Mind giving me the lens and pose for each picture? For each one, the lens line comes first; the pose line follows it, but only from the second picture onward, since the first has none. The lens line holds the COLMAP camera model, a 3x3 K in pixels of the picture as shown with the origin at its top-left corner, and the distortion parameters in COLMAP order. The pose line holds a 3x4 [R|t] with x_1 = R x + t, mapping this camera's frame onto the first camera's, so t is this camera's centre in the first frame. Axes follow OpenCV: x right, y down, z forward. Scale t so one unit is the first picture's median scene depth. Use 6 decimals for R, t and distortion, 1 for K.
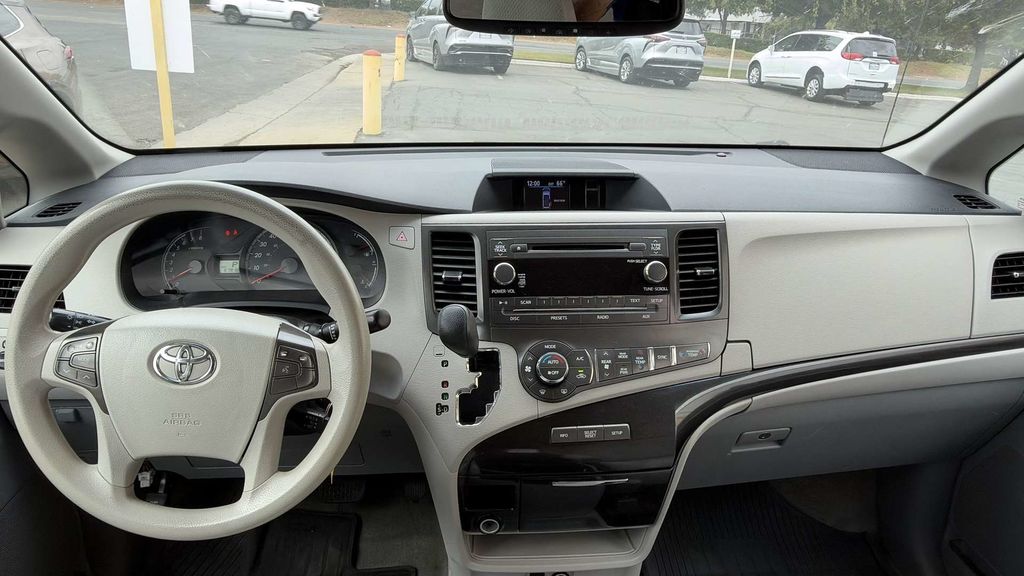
lens RADIAL K [[673.0, 0, 512.0], [0, 673.0, 295.1], [0, 0, 1]] dist [0.002988, 0.003693]
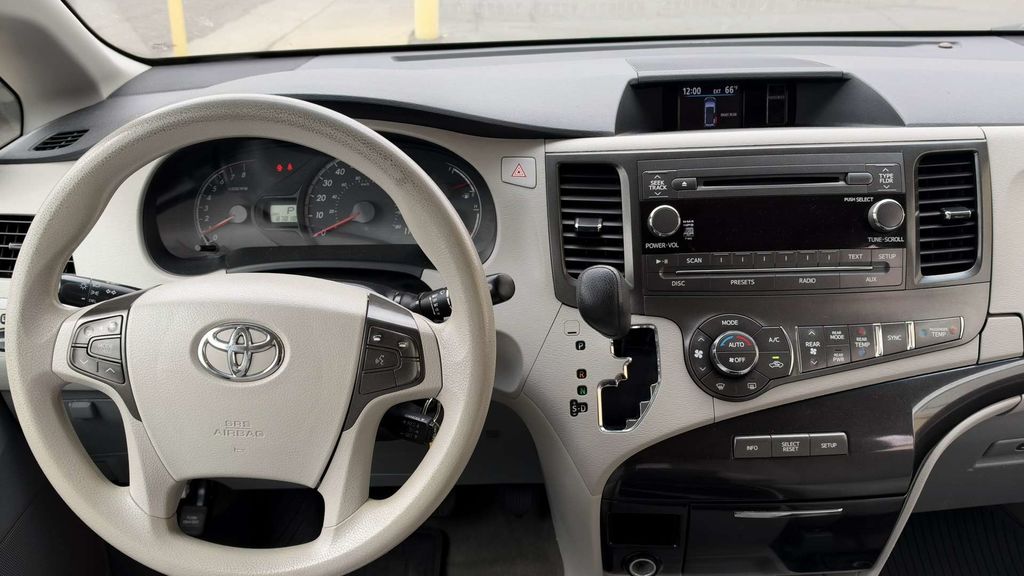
lens RADIAL K [[802.0, 0, 512.0], [0, 802.0, 288.0], [0, 0, 1]] dist [0.157733, -0.324829]
pose [[0.996680, -0.003229, -0.081356, -0.102358], [0.008388, 0.997968, 0.063155, -0.015827], [0.080986, -0.063628, 0.994682, 0.131464]]
